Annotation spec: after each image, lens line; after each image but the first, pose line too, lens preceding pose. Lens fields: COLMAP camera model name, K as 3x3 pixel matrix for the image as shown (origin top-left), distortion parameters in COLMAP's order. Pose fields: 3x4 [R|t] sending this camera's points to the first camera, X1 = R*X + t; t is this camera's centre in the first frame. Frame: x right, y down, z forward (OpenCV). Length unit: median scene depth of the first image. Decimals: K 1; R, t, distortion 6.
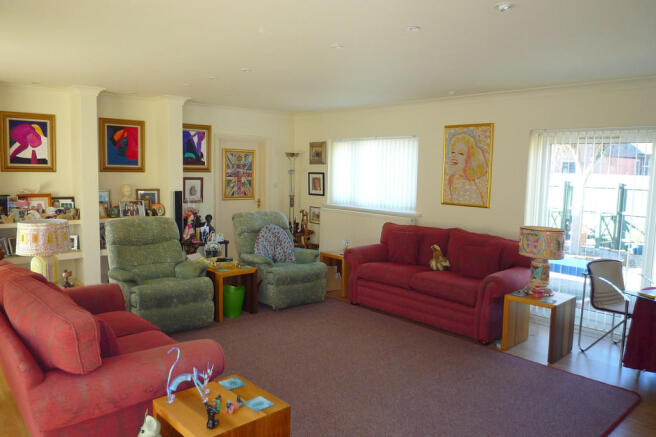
lens RADIAL K [[493.8, 0, 327.3], [0, 493.8, 218.9], [0, 0, 1]] dist [-0.002990, 0.004871]
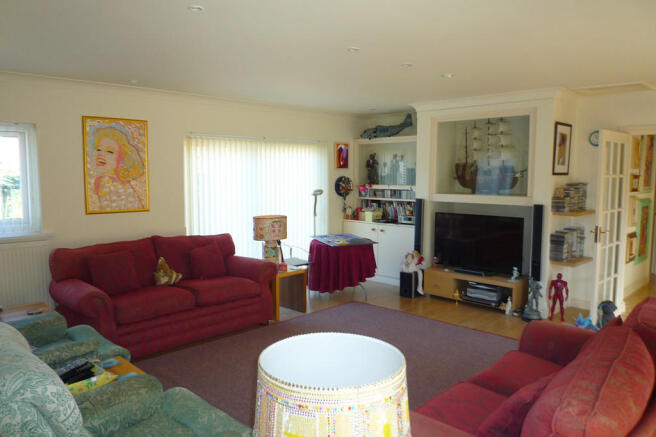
lens RADIAL K [[493.8, 0, 327.5], [0, 493.8, 217.4], [0, 0, 1]] dist [-0.002990, 0.004871]
pose [[-0.037382, -0.112249, 0.992977, -0.608006], [0.112366, 0.986897, 0.115792, -0.078660], [-0.992963, 0.115905, -0.024280, 0.675749]]
